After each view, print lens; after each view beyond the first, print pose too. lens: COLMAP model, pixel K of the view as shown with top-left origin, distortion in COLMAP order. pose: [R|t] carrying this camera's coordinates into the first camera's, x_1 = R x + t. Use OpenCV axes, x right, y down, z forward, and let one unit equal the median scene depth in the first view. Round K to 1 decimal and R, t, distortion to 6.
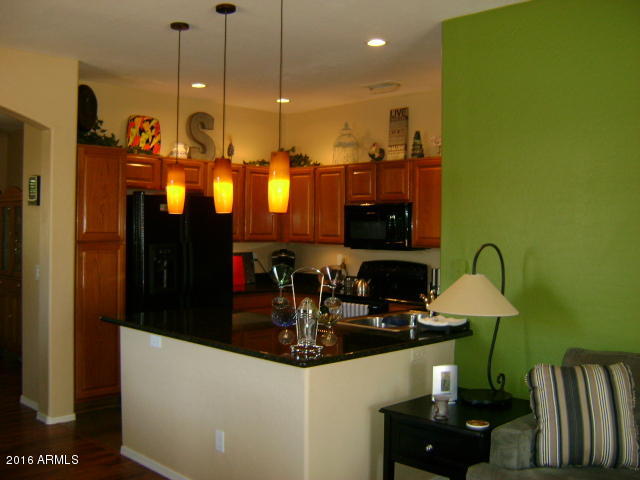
lens RADIAL K [[677.0, 0, 321.6], [0, 677.0, 238.3], [0, 0, 1]] dist [-0.108902, 0.000000]
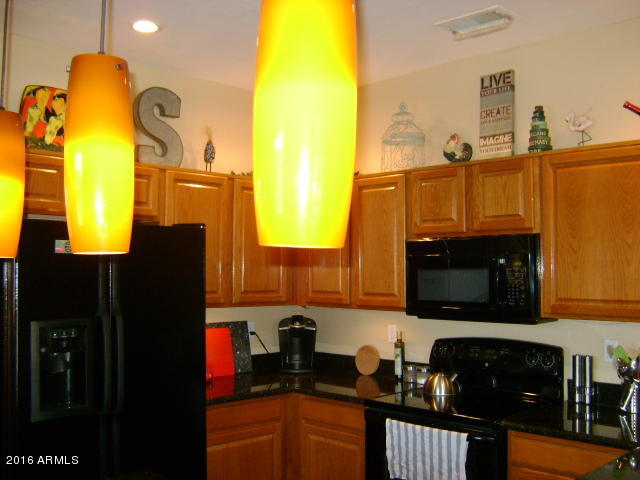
lens RADIAL K [[677.0, 0, 319.1], [0, 677.0, 238.1], [0, 0, 1]] dist [-0.108902, 0.000000]
pose [[0.999822, -0.009509, -0.016304, -0.029572], [0.008413, 0.997784, -0.066006, -0.014673], [0.016896, 0.065857, 0.997686, 0.432585]]
